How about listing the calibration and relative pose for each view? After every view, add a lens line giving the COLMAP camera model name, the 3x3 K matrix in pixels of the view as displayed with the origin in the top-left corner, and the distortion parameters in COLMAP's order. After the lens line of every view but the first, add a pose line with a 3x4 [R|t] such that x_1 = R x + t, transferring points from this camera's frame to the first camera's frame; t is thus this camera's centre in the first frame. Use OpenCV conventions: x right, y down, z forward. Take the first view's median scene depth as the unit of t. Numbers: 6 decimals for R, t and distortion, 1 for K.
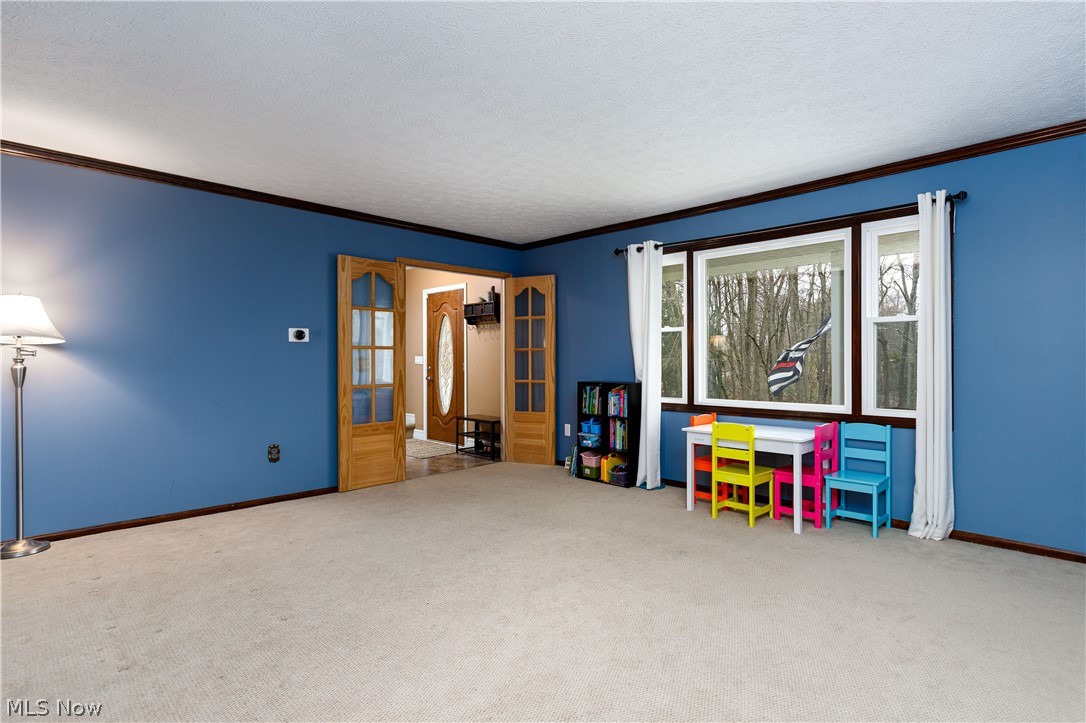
lens RADIAL K [[575.3, 0, 544.0], [0, 575.3, 368.8], [0, 0, 1]] dist [-0.001595, -0.000279]
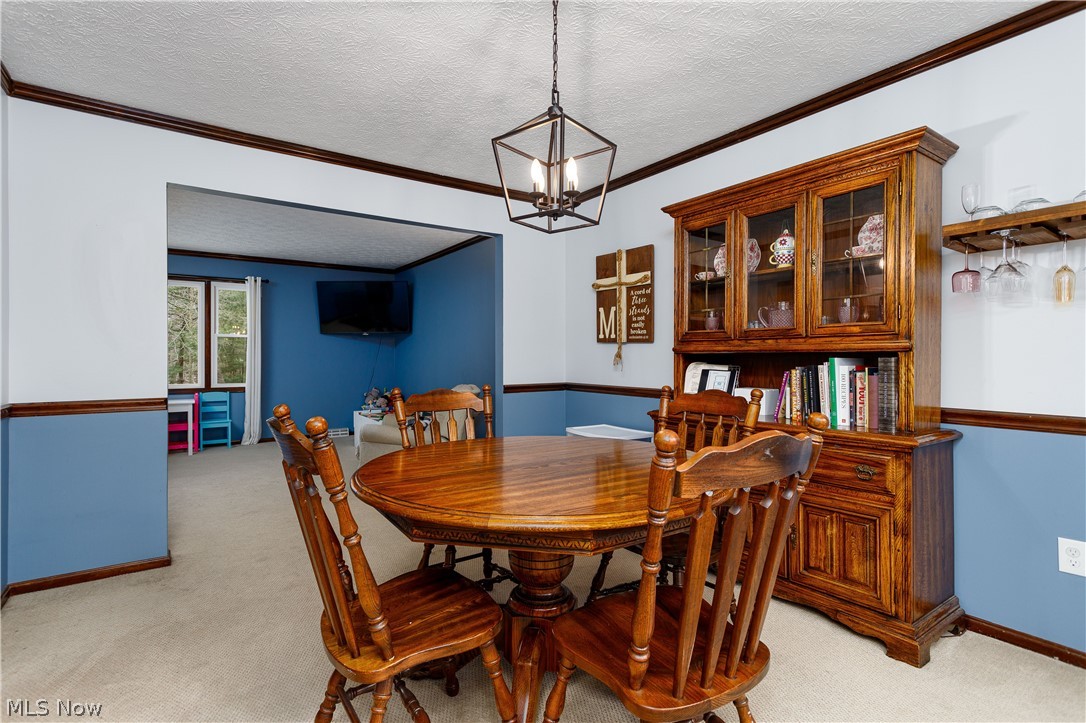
lens RADIAL K [[521.4, 0, 543.3], [0, 521.4, 358.6], [0, 0, 1]] dist [0.006268, -0.001152]
pose [[0.125897, -0.003593, 0.992037, -0.977863], [0.003015, 0.999990, 0.003239, -0.013372], [-0.992039, 0.002583, 0.125906, -0.245777]]
